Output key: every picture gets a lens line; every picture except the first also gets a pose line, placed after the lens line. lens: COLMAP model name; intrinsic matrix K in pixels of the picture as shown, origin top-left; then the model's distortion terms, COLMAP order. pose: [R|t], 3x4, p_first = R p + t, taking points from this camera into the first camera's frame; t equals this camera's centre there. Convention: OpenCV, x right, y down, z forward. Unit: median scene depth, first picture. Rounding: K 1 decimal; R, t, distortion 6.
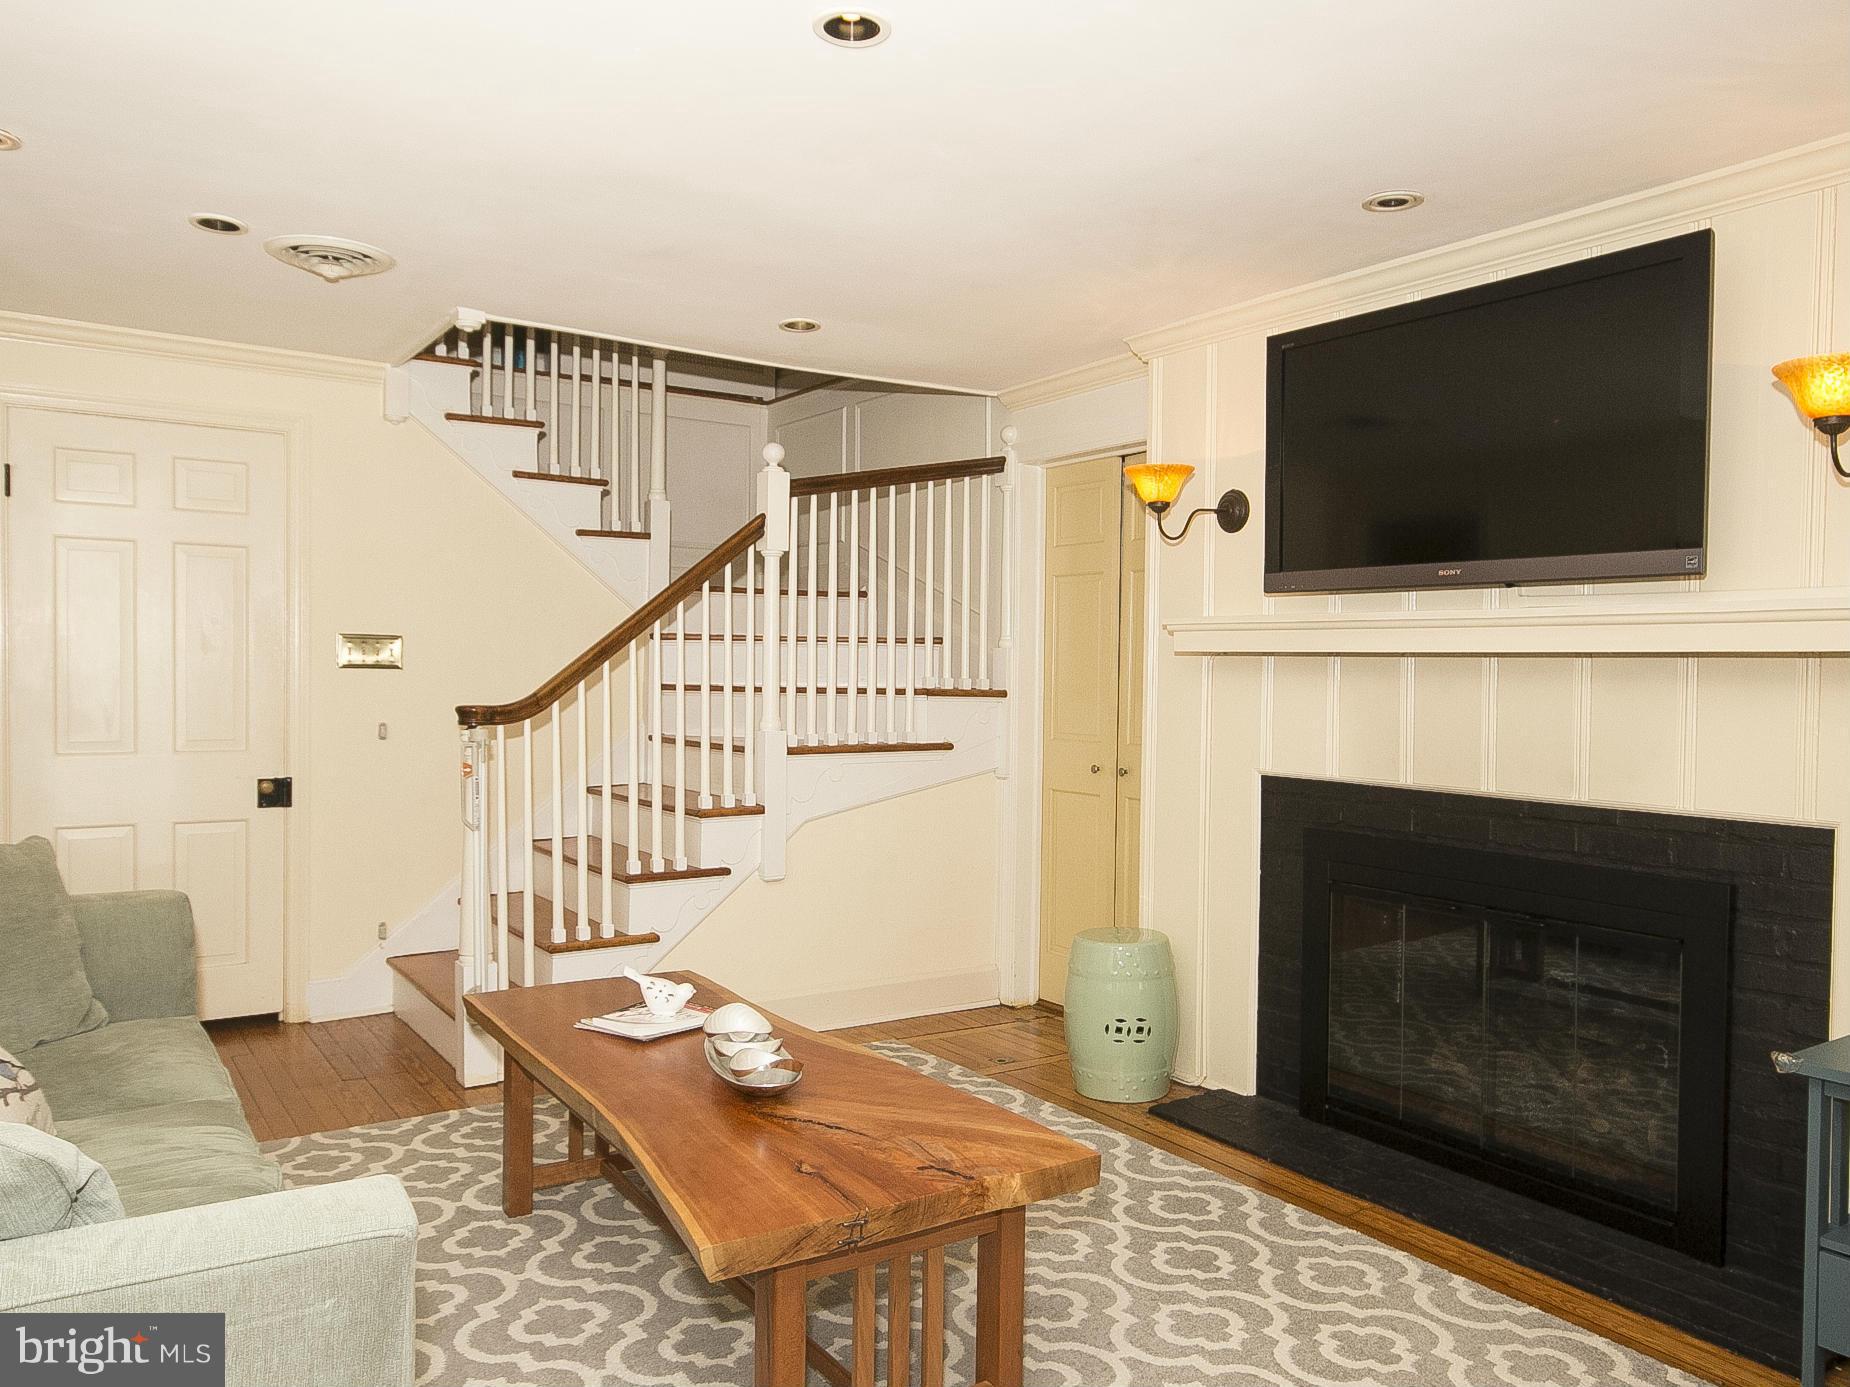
lens RADIAL K [[1370.3, 0, 922.2], [0, 1370.3, 698.2], [0, 0, 1]] dist [0.005459, 0.006424]
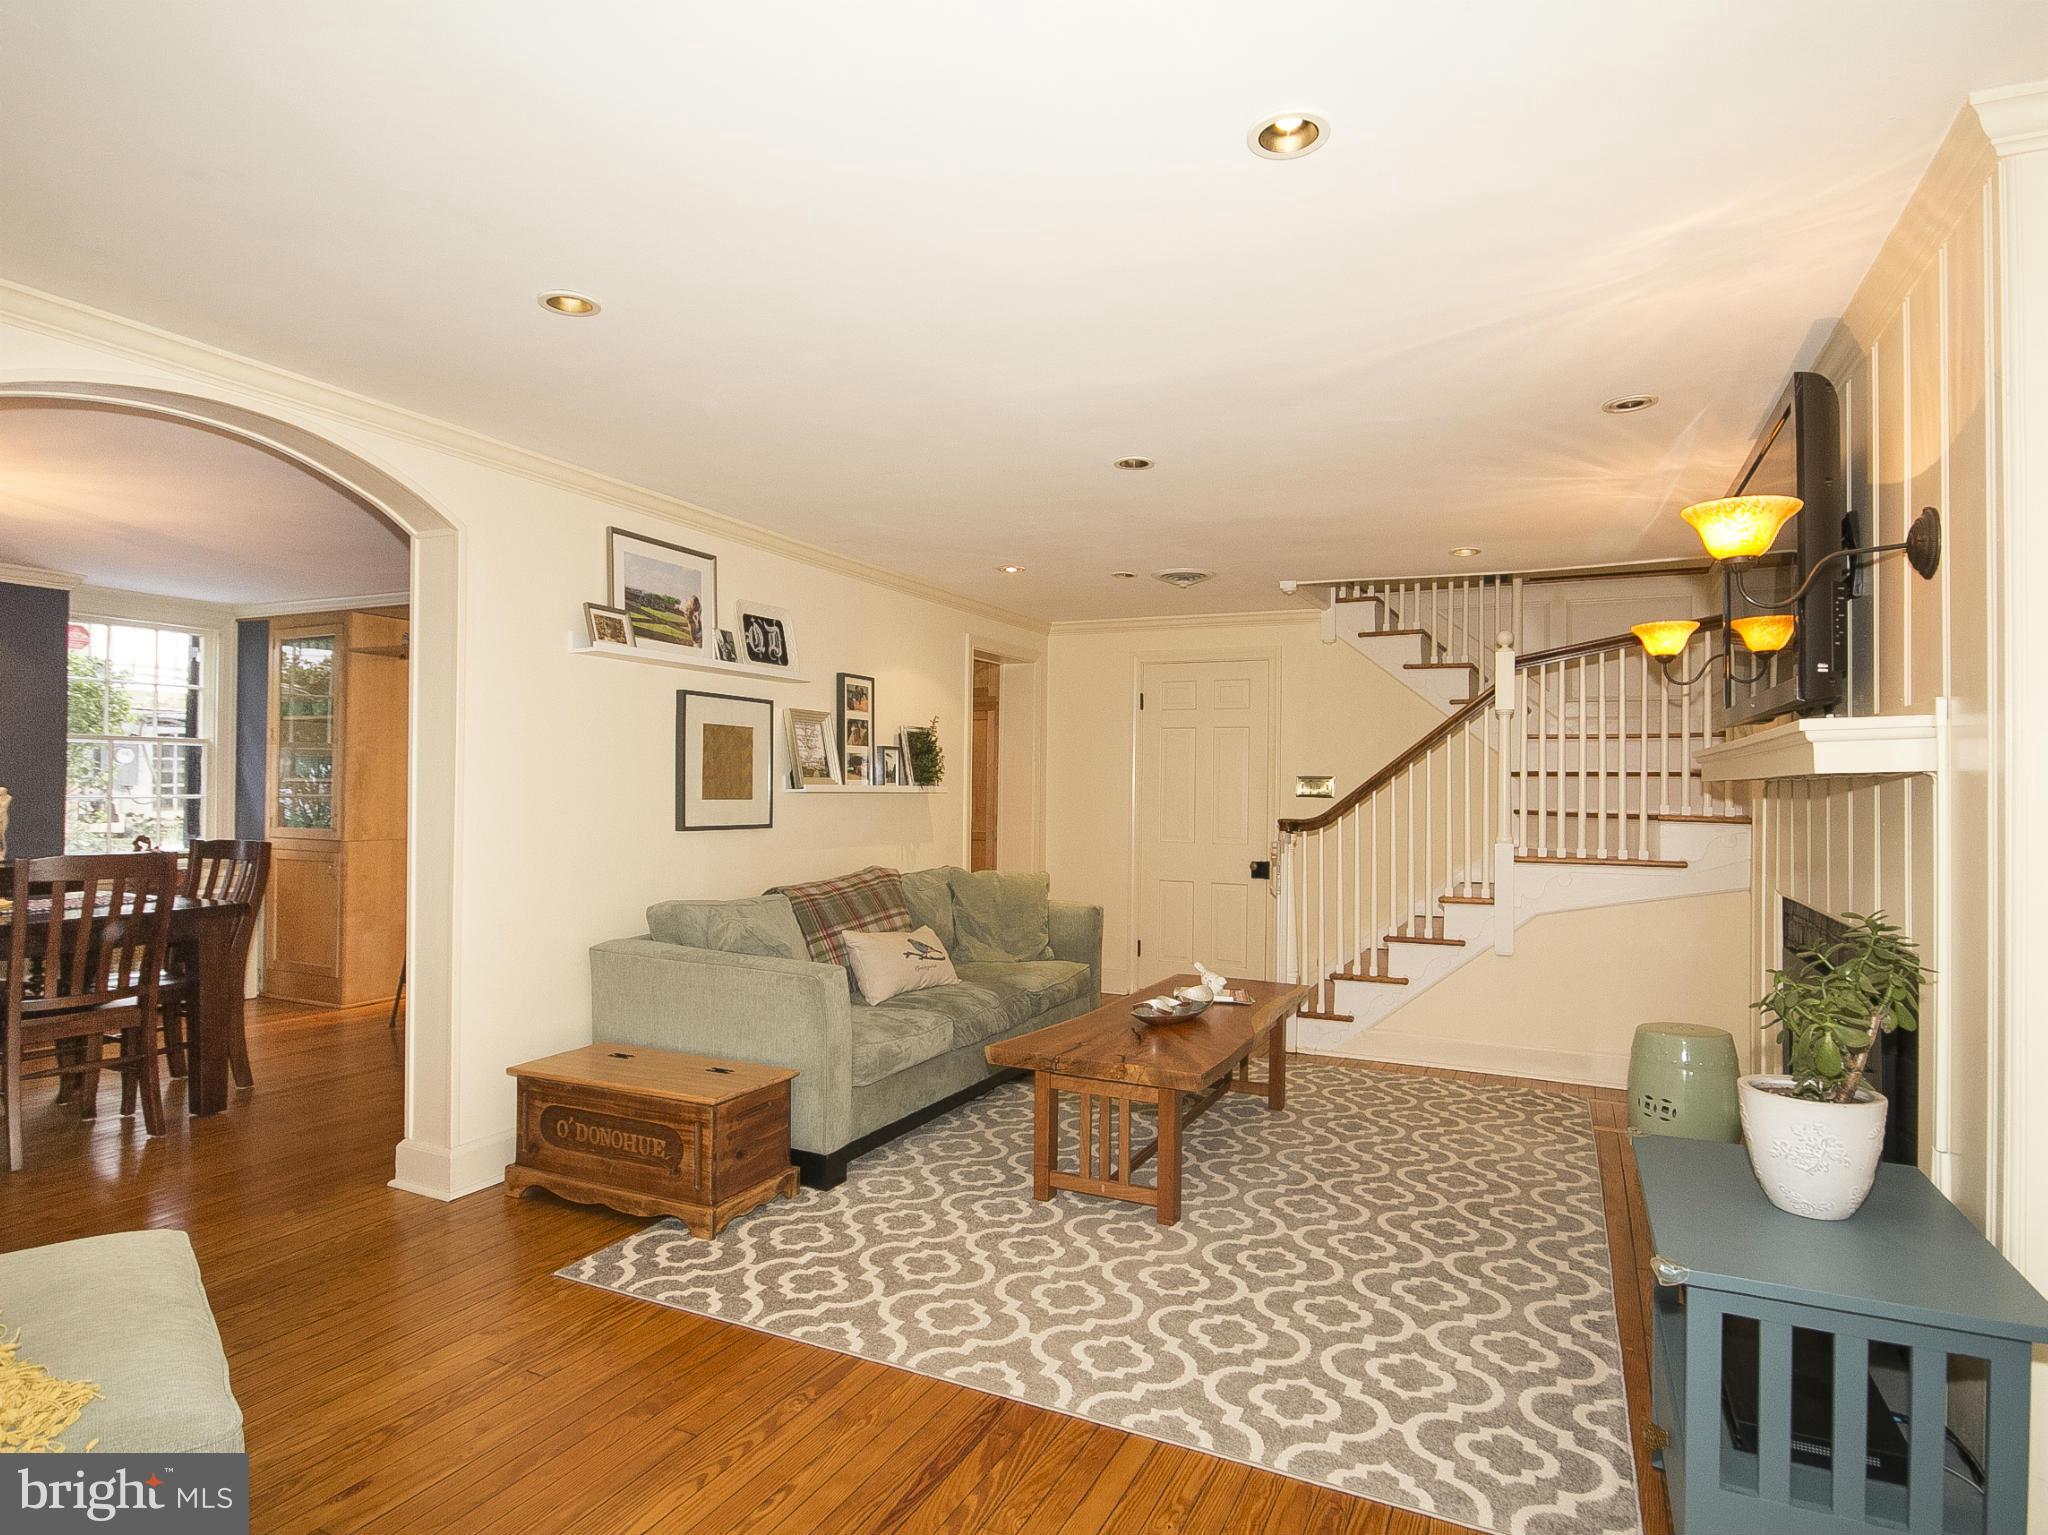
lens RADIAL K [[1108.6, 0, 1029.8], [0, 1108.6, 777.3], [0, 0, 1]] dist [-0.001414, 0.000248]
pose [[0.511478, -0.014261, -0.859178, 0.692017], [-0.022177, 0.999310, -0.029789, 0.001551], [0.859010, 0.034290, 0.510809, 0.051800]]
